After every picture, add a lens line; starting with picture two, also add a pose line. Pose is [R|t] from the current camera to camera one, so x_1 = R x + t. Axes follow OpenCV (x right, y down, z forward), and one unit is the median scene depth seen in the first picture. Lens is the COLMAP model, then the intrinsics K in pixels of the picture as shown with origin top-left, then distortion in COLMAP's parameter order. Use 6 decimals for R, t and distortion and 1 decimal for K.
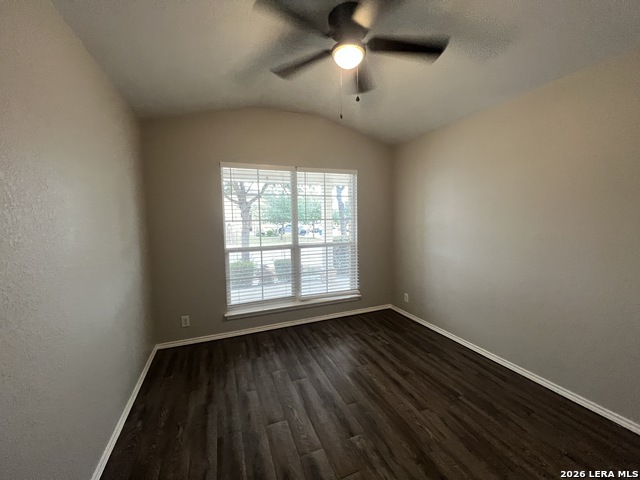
lens RADIAL K [[256.0, 0, 322.5], [0, 256.0, 241.1], [0, 0, 1]] dist [-0.002648, 0.001385]
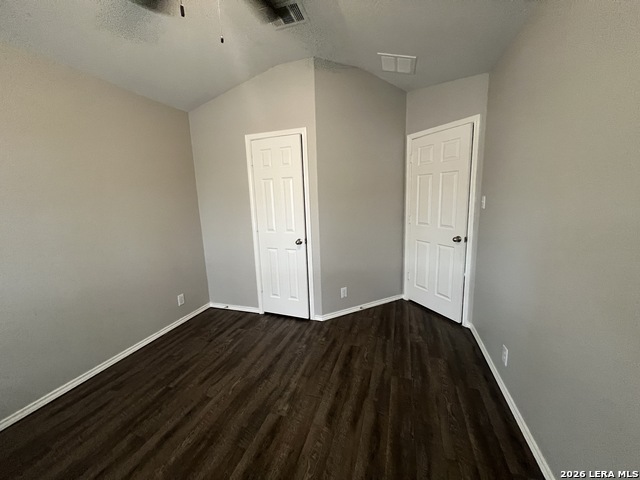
lens RADIAL K [[256.0, 0, 320.8], [0, 256.0, 242.9], [0, 0, 1]] dist [-0.002648, 0.001385]
pose [[-0.761423, -0.077039, 0.643662, -0.500959], [0.107819, 0.964033, 0.242929, -0.099137], [-0.639227, 0.254371, -0.725731, 1.235893]]
